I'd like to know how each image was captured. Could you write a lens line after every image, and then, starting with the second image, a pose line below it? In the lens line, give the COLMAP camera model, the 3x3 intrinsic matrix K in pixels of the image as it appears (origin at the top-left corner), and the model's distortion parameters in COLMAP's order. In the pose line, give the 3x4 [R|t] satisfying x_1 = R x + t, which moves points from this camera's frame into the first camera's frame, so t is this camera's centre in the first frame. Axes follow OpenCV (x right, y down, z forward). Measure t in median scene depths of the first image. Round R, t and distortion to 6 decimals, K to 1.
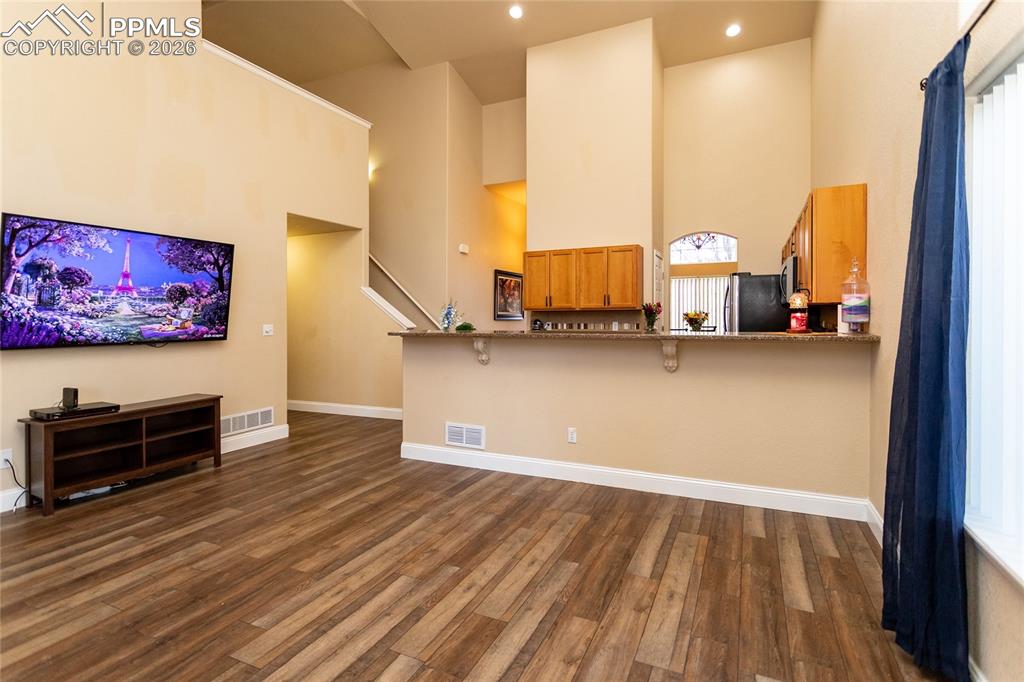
lens RADIAL K [[498.4, 0, 513.1], [0, 498.4, 311.3], [0, 0, 1]] dist [0.006454, 0.000411]
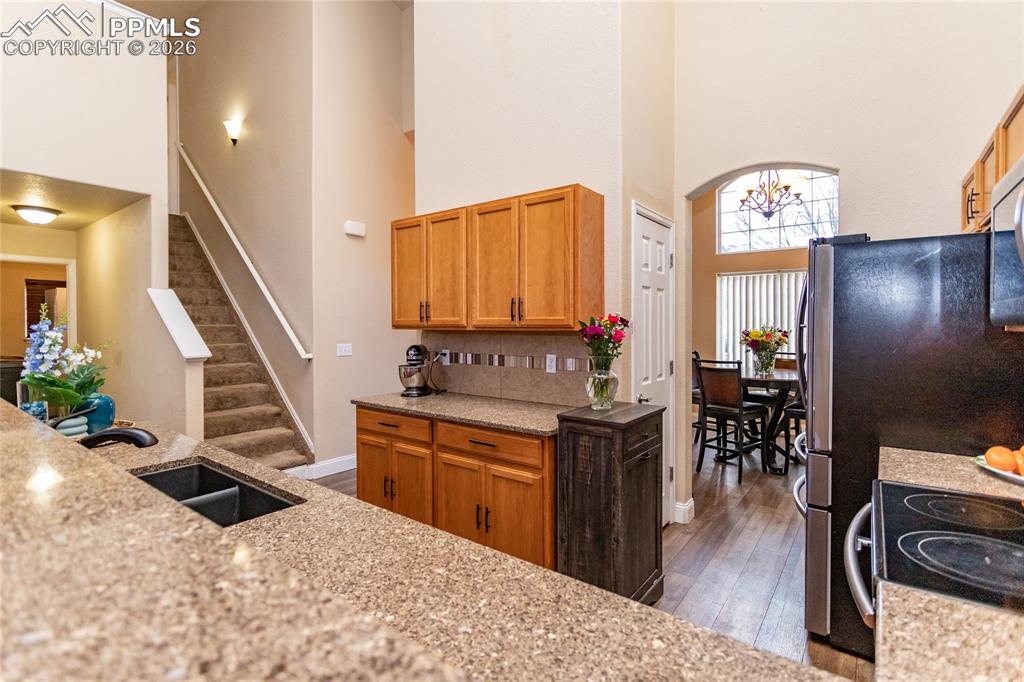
lens RADIAL K [[473.8, 0, 510.3], [0, 473.8, 316.2], [0, 0, 1]] dist [0.001880, 0.000774]
pose [[0.976848, 0.002288, -0.213922, 0.267486], [-0.003814, 0.999970, -0.006724, -0.013029], [0.213900, 0.007384, 0.976828, 0.545619]]
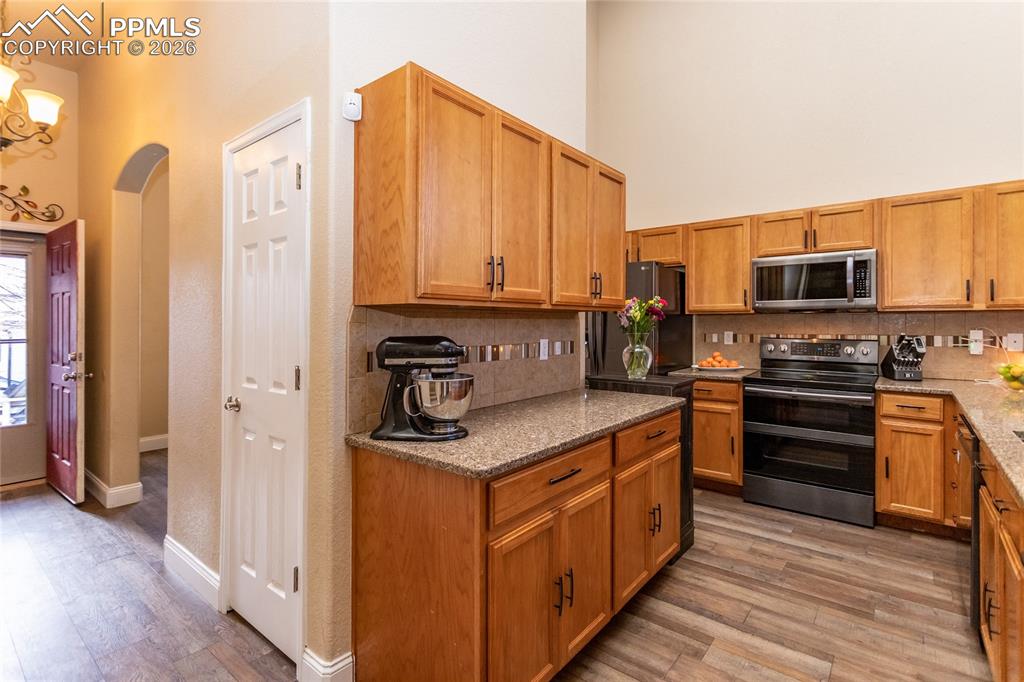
lens RADIAL K [[487.9, 0, 512.7], [0, 487.9, 319.4], [0, 0, 1]] dist [0.001296, 0.000247]
pose [[0.234276, 0.008349, 0.972134, -0.205647], [-0.022543, 0.999741, -0.003153, 0.006287], [-0.971909, -0.021176, 0.234403, 0.936281]]
